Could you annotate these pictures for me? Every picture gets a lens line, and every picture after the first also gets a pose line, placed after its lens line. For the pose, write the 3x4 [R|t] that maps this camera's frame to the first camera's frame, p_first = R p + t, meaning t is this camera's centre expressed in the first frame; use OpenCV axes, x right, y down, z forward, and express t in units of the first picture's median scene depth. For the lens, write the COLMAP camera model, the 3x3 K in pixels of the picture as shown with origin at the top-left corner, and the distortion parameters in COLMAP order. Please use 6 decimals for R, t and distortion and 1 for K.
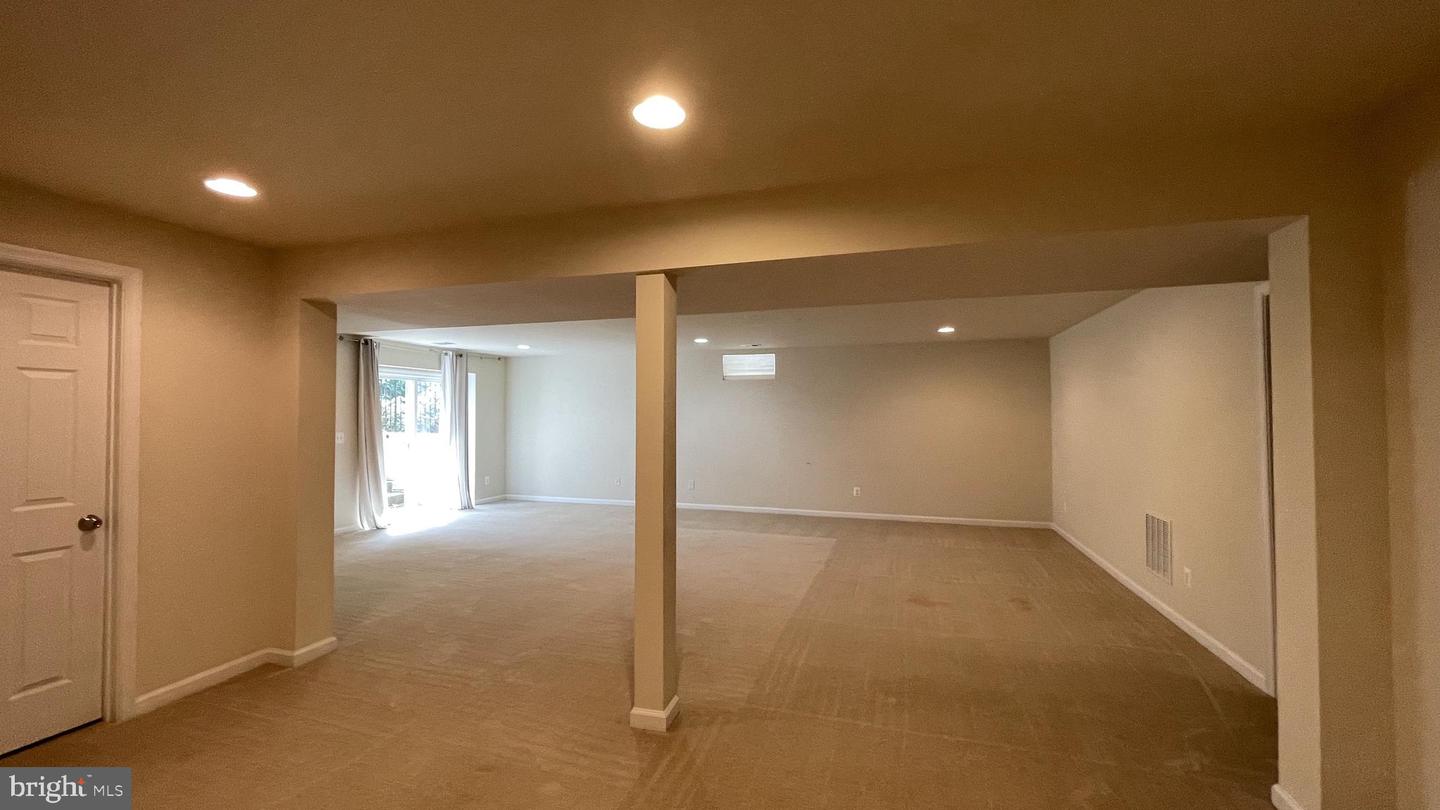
lens RADIAL K [[583.4, 0, 721.7], [0, 583.4, 399.6], [0, 0, 1]] dist [-0.000098, 0.000077]
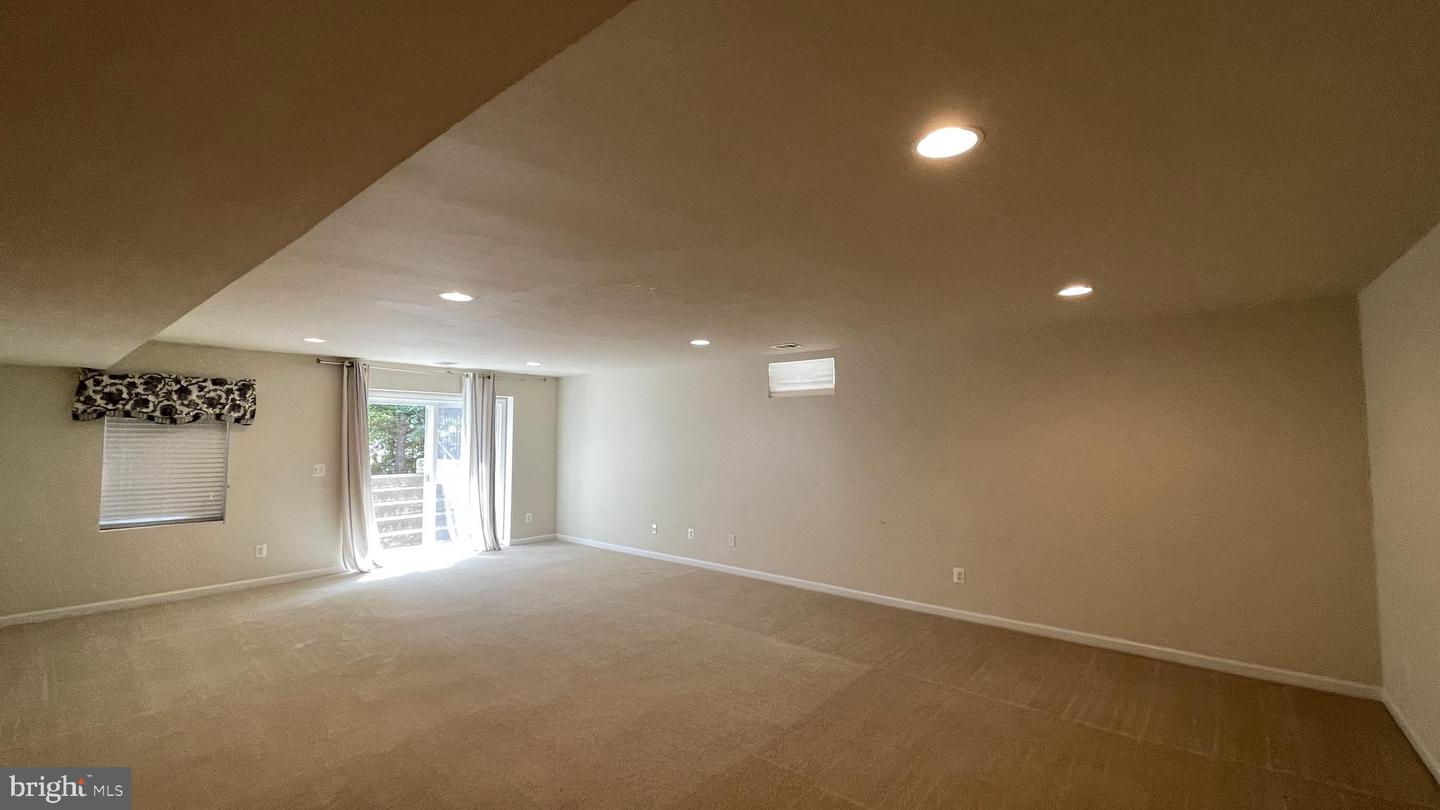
lens RADIAL K [[583.4, 0, 721.7], [0, 583.4, 399.6], [0, 0, 1]] dist [-0.000098, 0.000077]
pose [[0.926040, -0.021198, -0.376829, 0.227355], [0.006591, 0.999177, -0.040012, -0.002665], [0.377367, 0.034569, 0.925418, 0.316878]]
